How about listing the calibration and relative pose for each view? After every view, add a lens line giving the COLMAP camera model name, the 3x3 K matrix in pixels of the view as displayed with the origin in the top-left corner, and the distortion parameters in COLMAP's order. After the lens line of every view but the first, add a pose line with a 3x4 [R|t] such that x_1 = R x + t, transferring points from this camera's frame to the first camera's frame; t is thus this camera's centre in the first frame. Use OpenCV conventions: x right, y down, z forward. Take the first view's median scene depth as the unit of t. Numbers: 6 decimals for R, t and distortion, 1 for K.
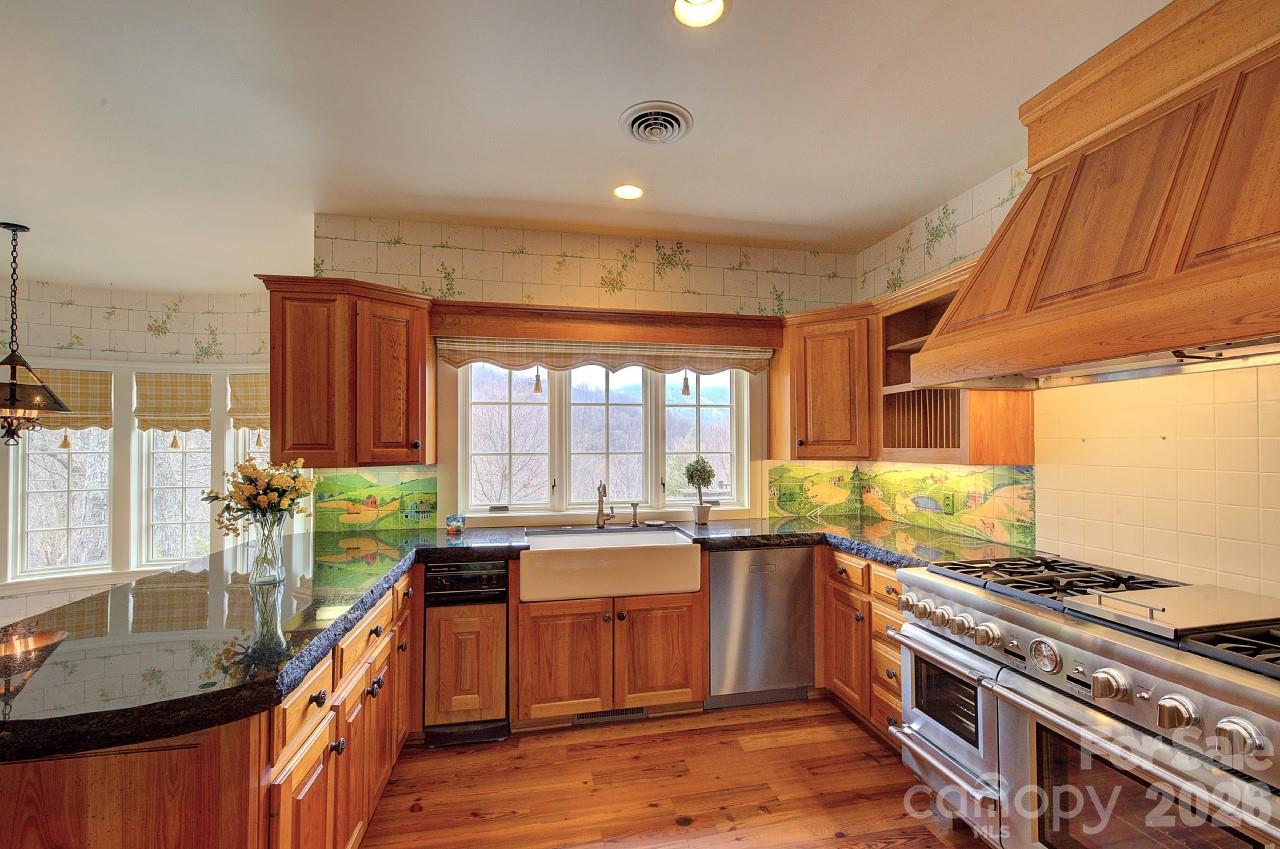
lens RADIAL K [[545.7, 0, 647.2], [0, 545.7, 436.7], [0, 0, 1]] dist [-0.000995, 0.000286]
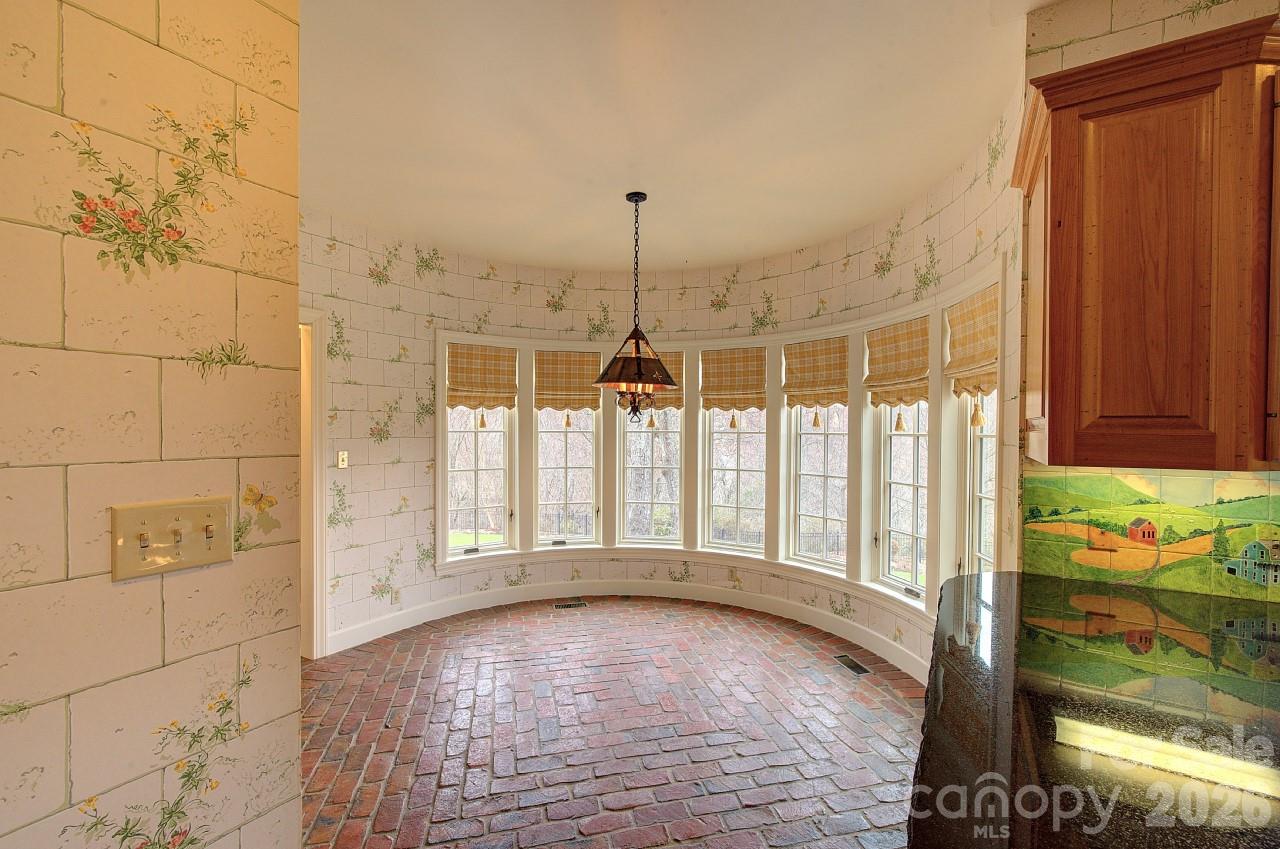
lens RADIAL K [[545.7, 0, 647.2], [0, 545.7, 436.7], [0, 0, 1]] dist [-0.000995, 0.000286]
pose [[0.736194, 0.018697, -0.676513, -0.512974], [-0.000137, 0.999622, 0.027478, 0.015228], [0.676771, -0.020136, 0.735918, 0.309492]]
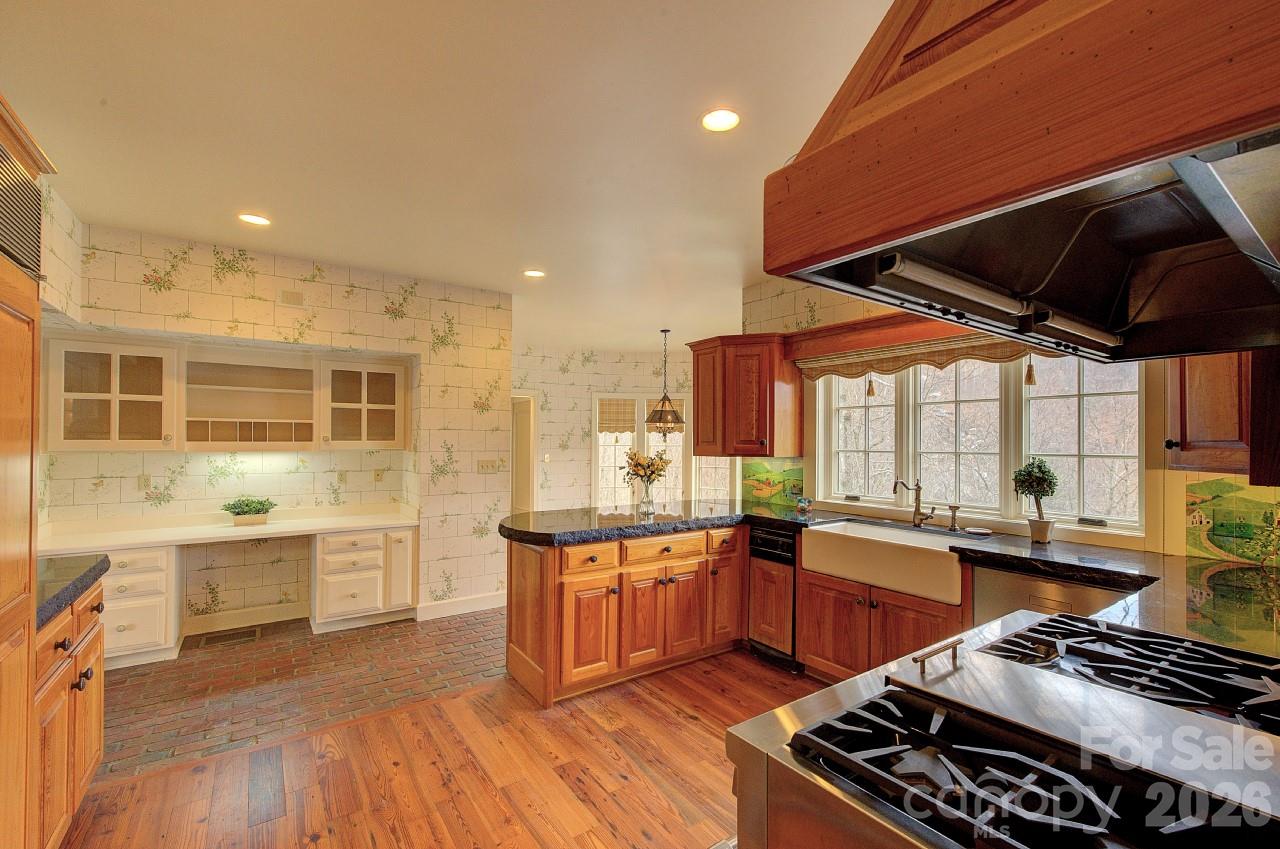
lens RADIAL K [[545.7, 0, 647.2], [0, 545.7, 436.7], [0, 0, 1]] dist [-0.000995, 0.000286]
pose [[0.401601, -0.001450, -0.915813, 0.675701], [0.005002, 0.999987, 0.000610, -0.002139], [0.915801, -0.004826, 0.401603, 0.149443]]
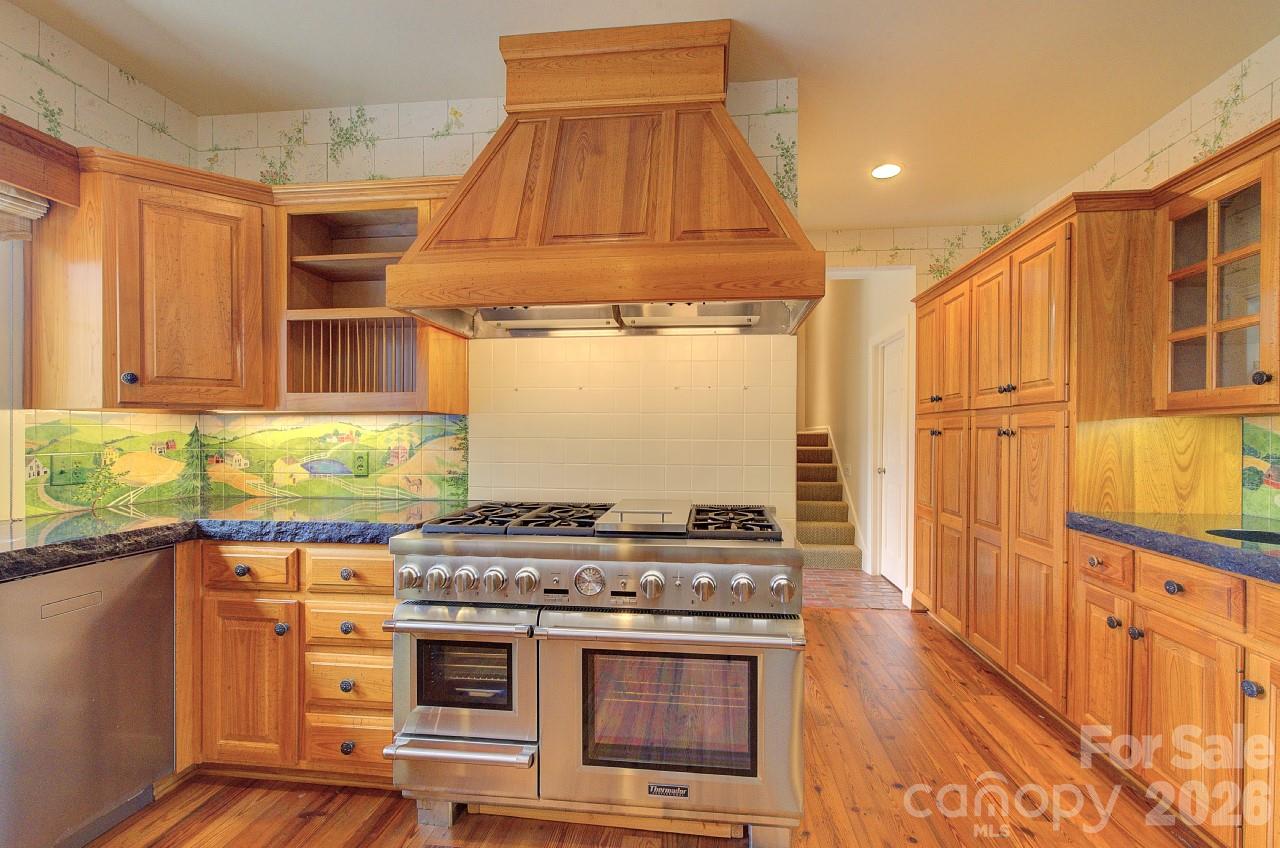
lens RADIAL K [[556.0, 0, 647.9], [0, 556.0, 435.4], [0, 0, 1]] dist [0.000505, -0.000026]
pose [[0.323112, 0.001320, 0.946360, -0.114067], [-0.018569, 0.999815, 0.004946, 0.063593], [-0.946178, -0.019171, 0.323077, 0.293910]]
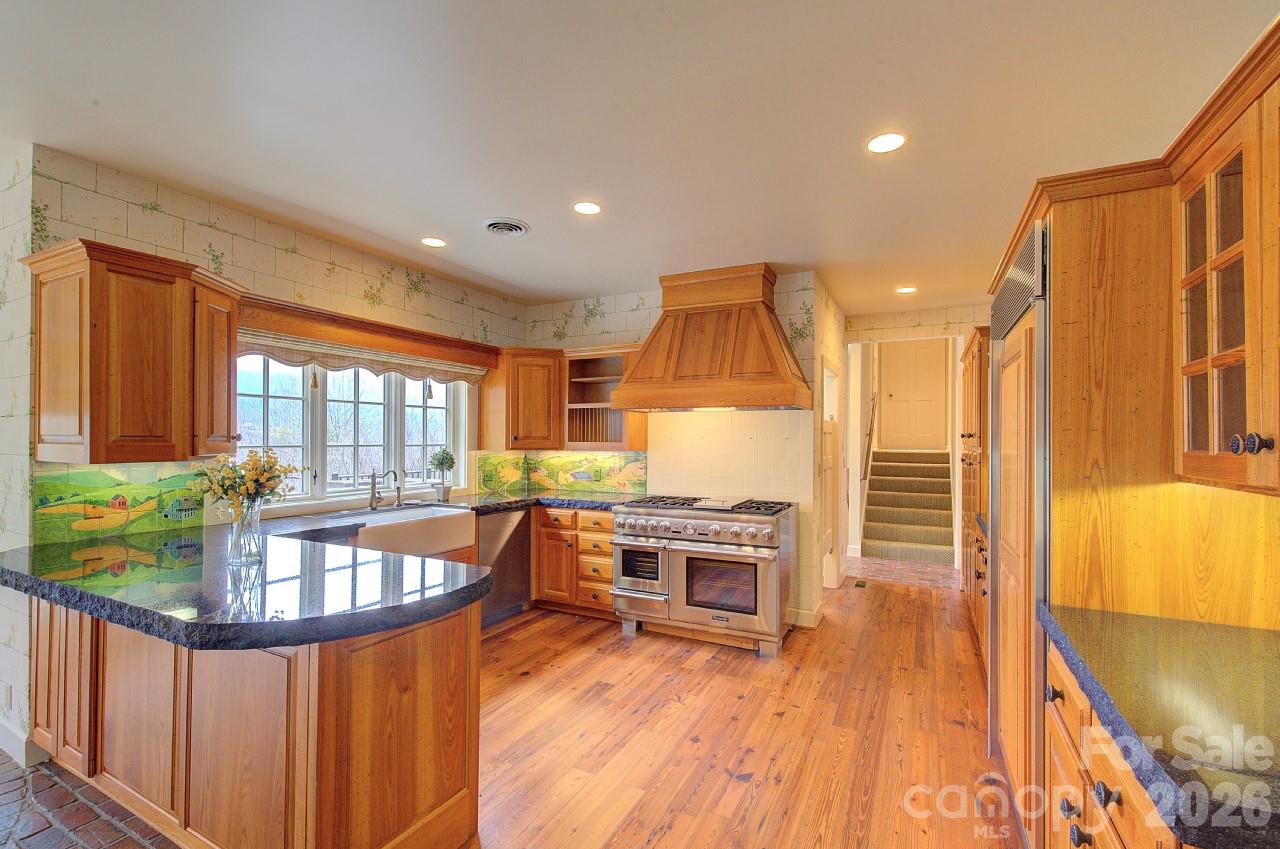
lens RADIAL K [[556.0, 0, 647.9], [0, 556.0, 435.9], [0, 0, 1]] dist [0.000505, -0.000026]
pose [[0.629284, 0.010954, 0.777098, -0.677005], [-0.019085, 0.999817, 0.001362, -0.003770], [-0.776941, -0.015688, 0.629378, -0.207264]]
